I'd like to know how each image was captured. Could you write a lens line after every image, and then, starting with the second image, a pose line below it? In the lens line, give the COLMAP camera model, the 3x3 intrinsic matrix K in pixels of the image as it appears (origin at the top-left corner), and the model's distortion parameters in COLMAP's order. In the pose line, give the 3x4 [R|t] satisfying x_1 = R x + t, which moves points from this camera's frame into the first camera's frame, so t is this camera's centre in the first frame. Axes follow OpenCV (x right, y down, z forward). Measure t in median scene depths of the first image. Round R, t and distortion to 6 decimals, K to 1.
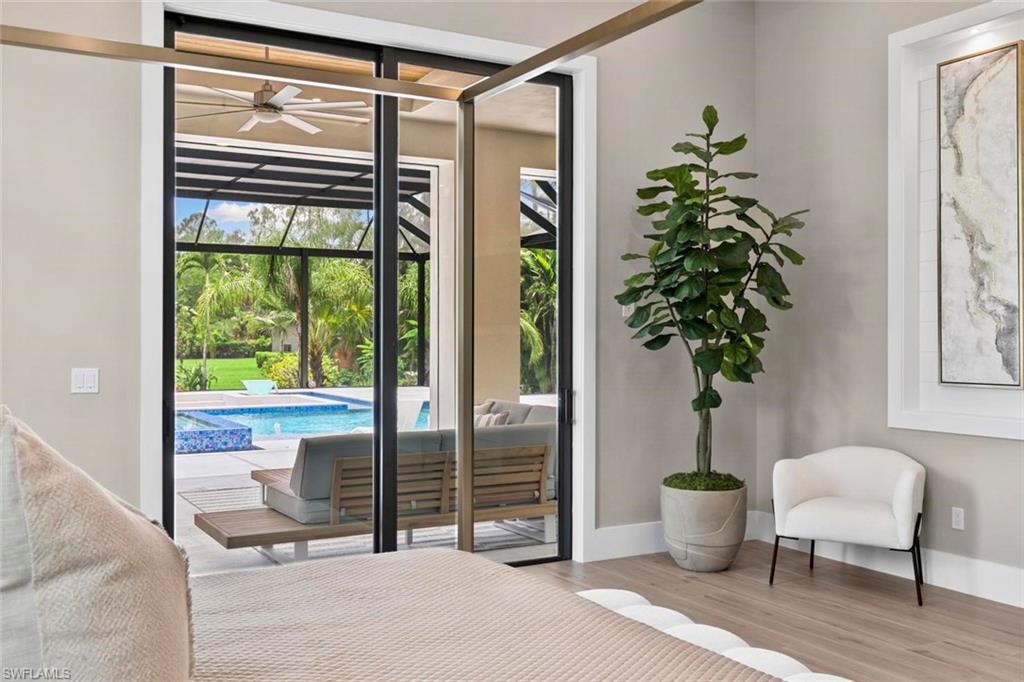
lens RADIAL K [[984.8, 0, 509.7], [0, 984.8, 341.6], [0, 0, 1]] dist [0.002053, 0.000000]
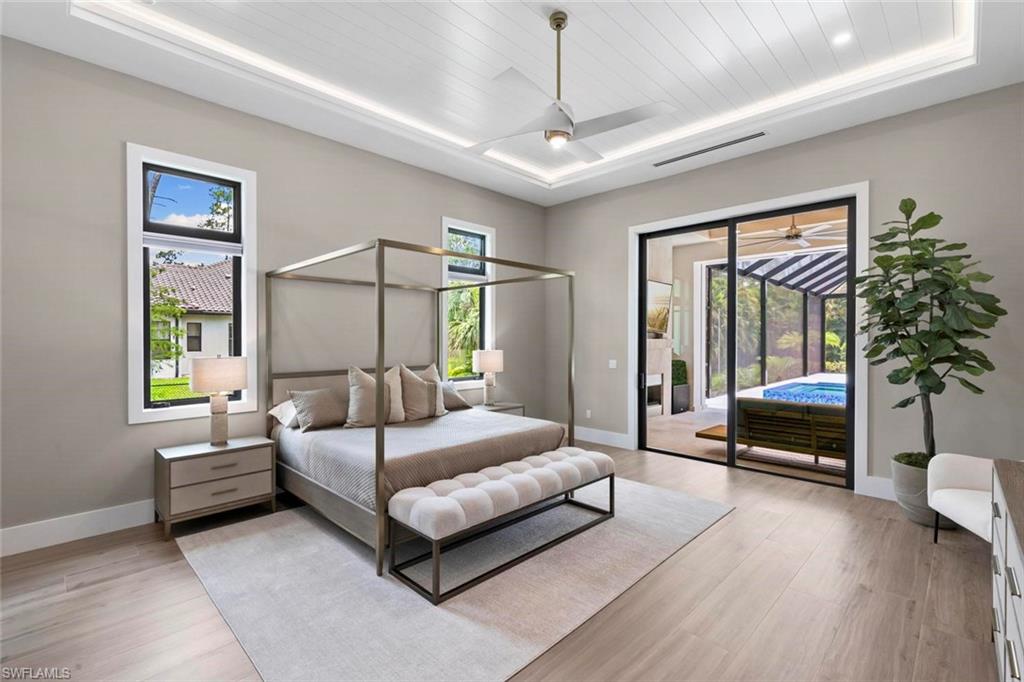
lens RADIAL K [[461.1, 0, 515.0], [0, 461.1, 341.1], [0, 0, 1]] dist [0.003541, -0.001038]
pose [[0.279970, 0.005321, -0.959994, 0.705472], [-0.010192, 0.999945, 0.002570, -0.026943], [0.959955, 0.009064, 0.280009, 0.260213]]
